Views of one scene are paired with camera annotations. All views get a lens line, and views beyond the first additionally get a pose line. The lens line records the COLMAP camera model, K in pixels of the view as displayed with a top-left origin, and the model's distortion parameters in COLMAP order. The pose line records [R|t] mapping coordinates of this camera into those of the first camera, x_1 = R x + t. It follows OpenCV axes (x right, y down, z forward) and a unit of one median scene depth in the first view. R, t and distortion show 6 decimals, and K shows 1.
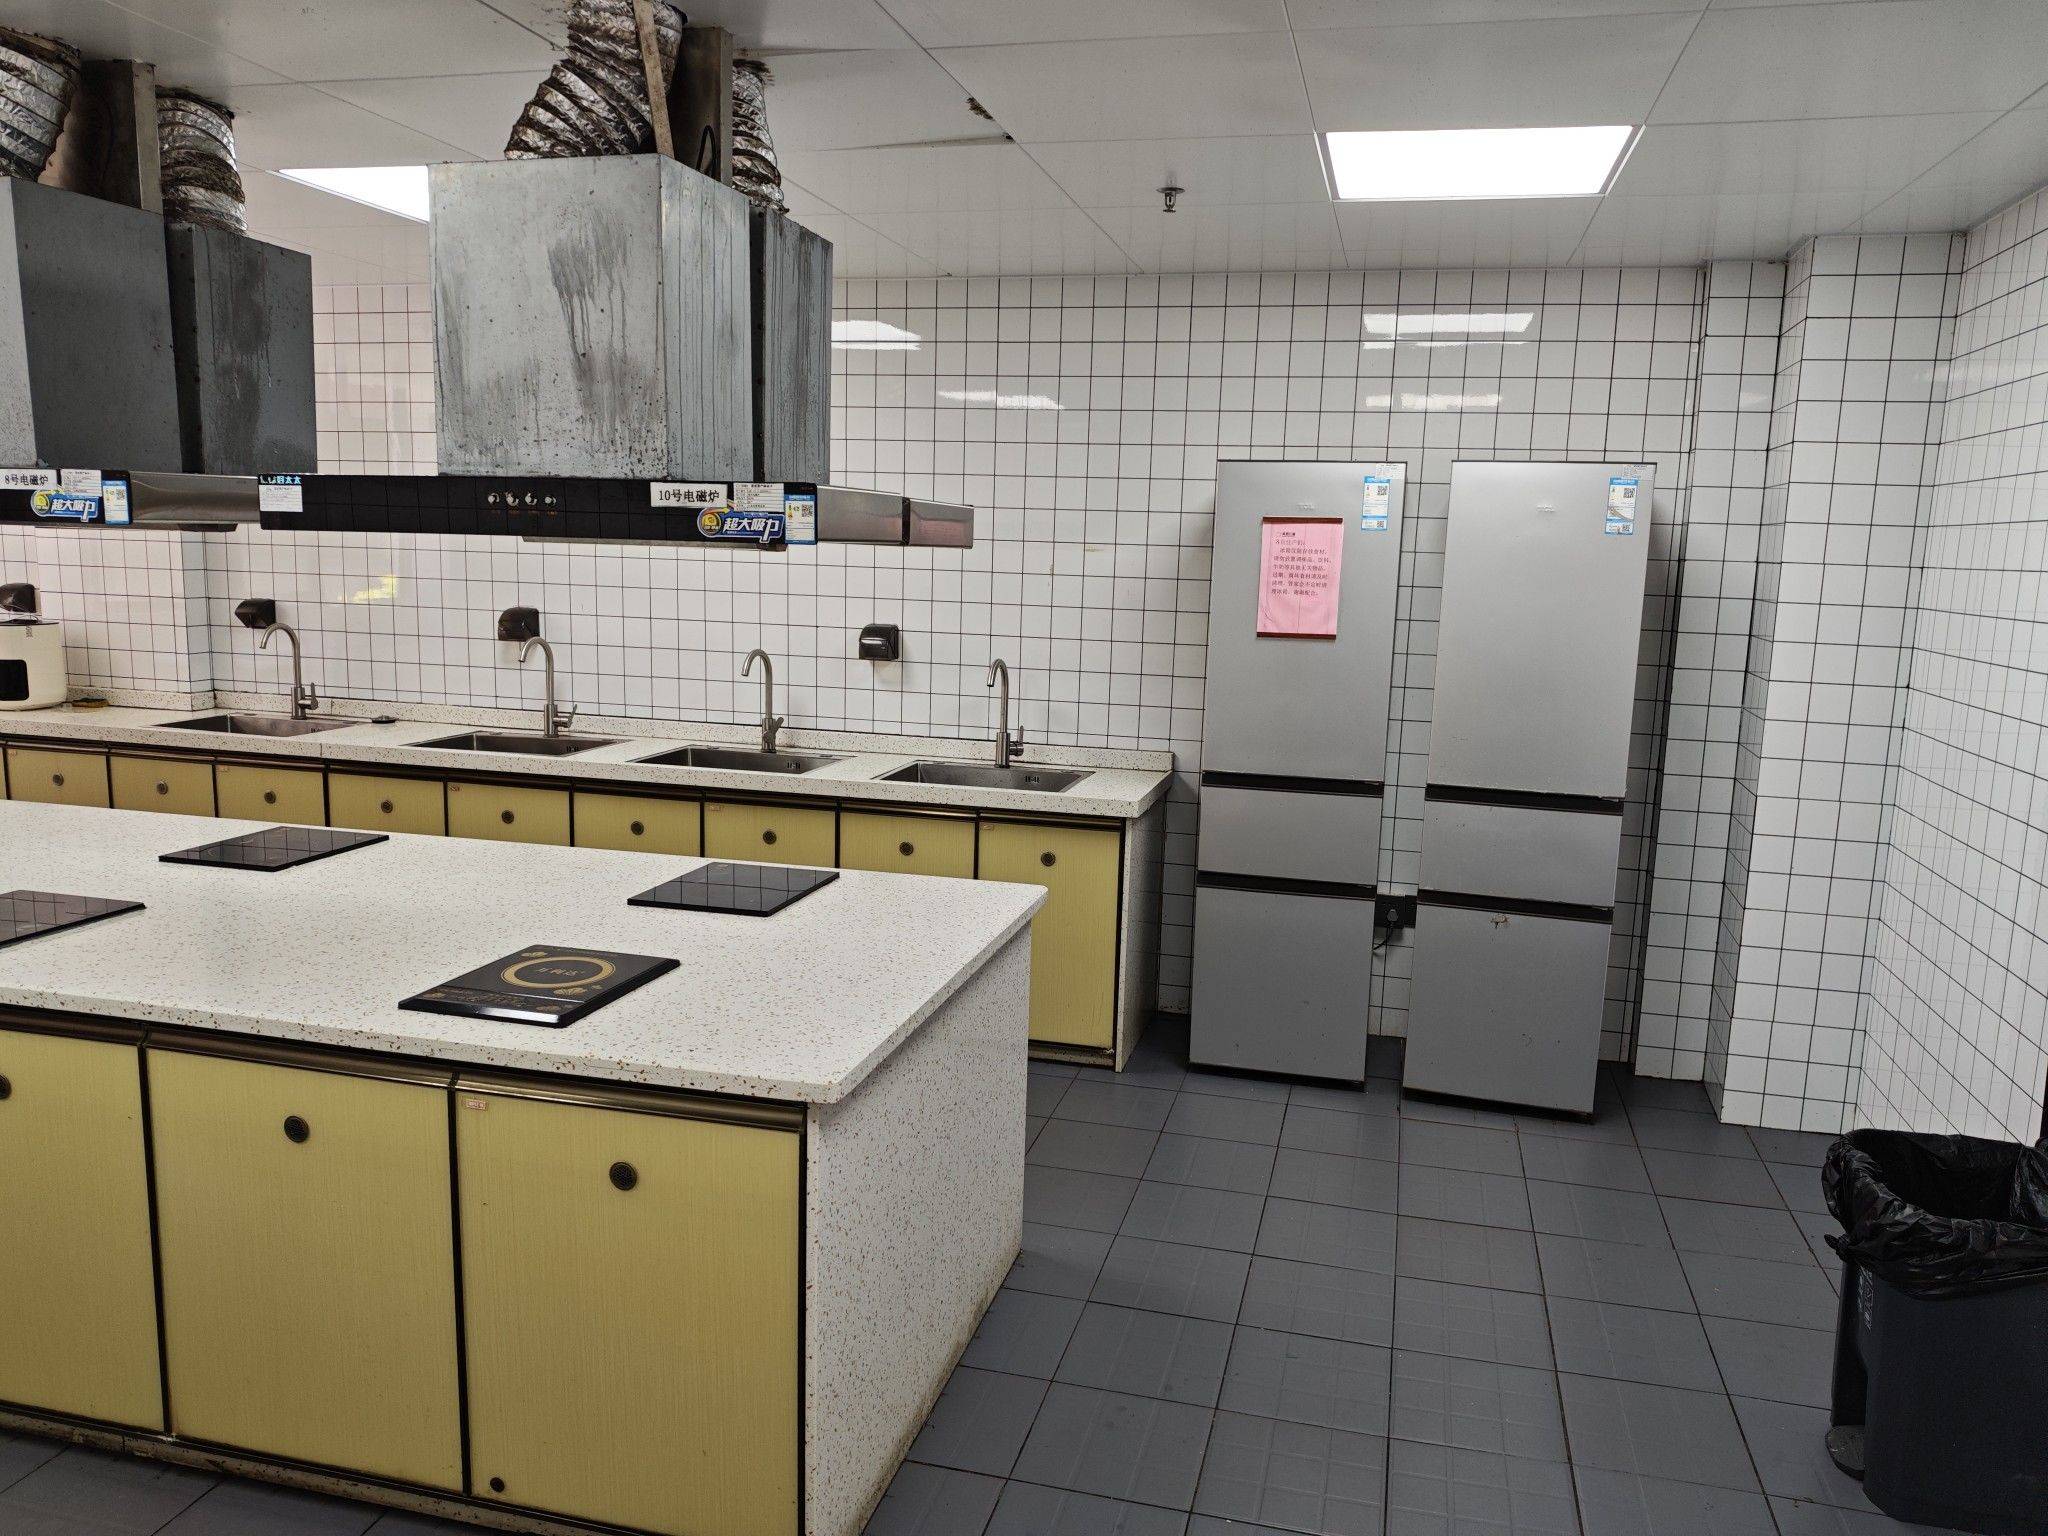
lens RADIAL K [[1476.6, 0, 1043.1], [0, 1476.6, 773.6], [0, 0, 1]] dist [-0.007749, -0.005899]
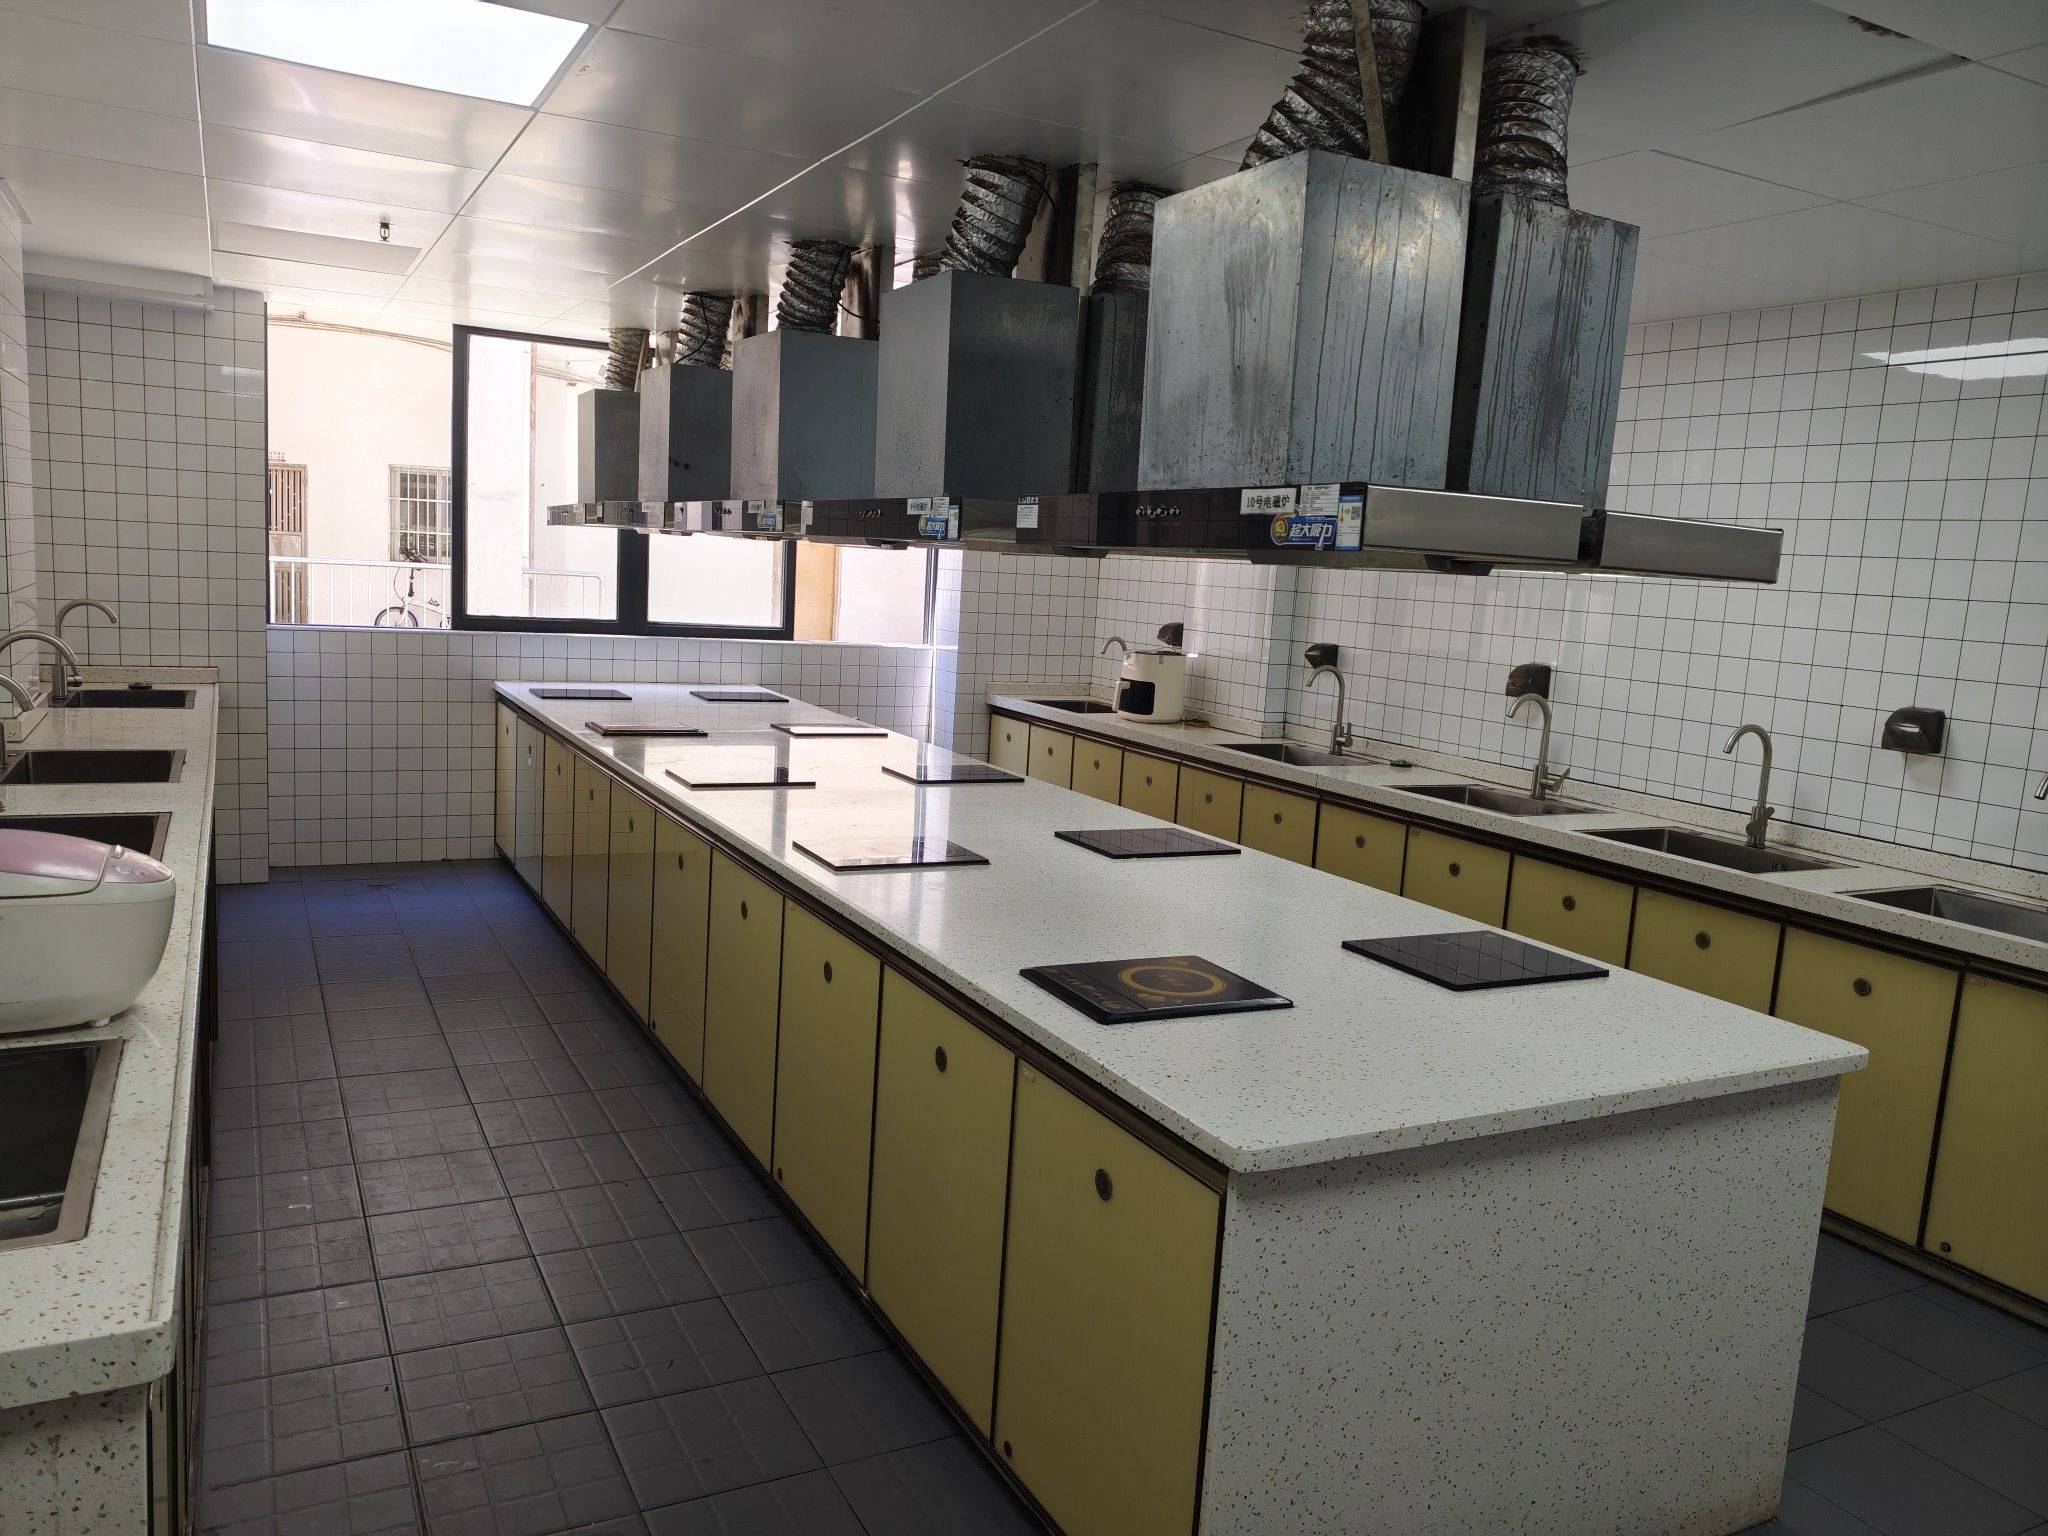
lens RADIAL K [[1476.6, 0, 1029.3], [0, 1476.6, 773.1], [0, 0, 1]] dist [-0.007749, -0.005899]
pose [[0.673018, 0.112041, -0.731091, 0.293164], [-0.152413, 0.988254, 0.011145, -0.002852], [0.723752, 0.103927, 0.682189, 0.208835]]
